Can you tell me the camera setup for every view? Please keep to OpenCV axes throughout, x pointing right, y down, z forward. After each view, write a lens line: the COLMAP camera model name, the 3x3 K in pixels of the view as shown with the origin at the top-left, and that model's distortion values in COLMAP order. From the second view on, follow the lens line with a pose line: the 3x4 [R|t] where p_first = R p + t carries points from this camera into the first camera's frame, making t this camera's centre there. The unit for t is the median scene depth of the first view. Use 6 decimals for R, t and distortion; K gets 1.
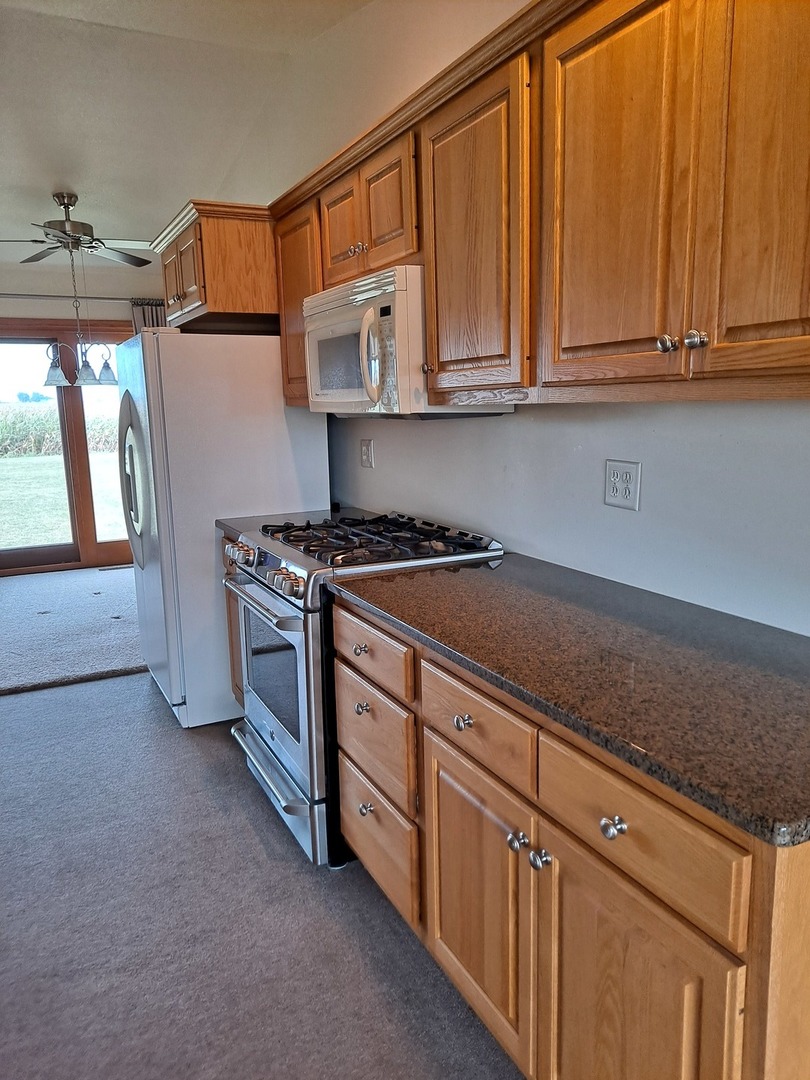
lens RADIAL K [[789.3, 0, 405.0], [0, 789.3, 540.0], [0, 0, 1]] dist [0.058719, -0.063966]
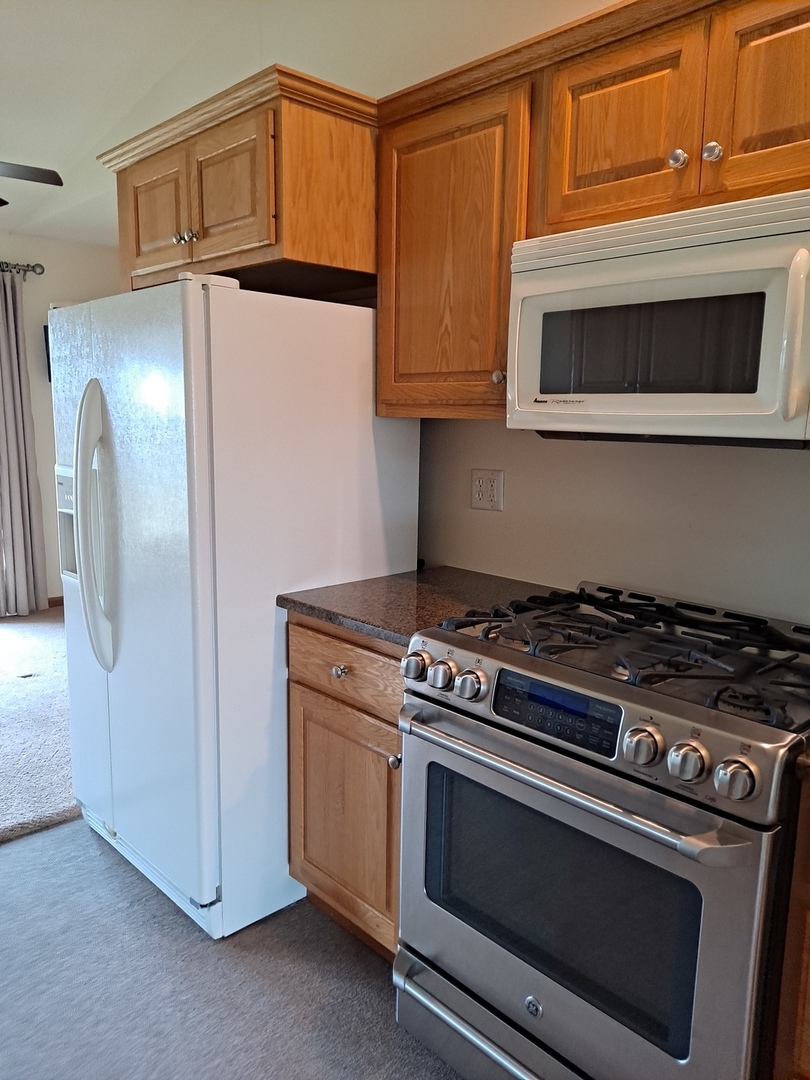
lens RADIAL K [[789.3, 0, 405.0], [0, 789.3, 540.0], [0, 0, 1]] dist [0.058719, -0.063966]
pose [[0.956553, -0.005565, 0.291505, -0.331896], [0.011434, 0.999765, -0.018435, -0.057606], [-0.291334, 0.020967, 0.956392, 0.388367]]
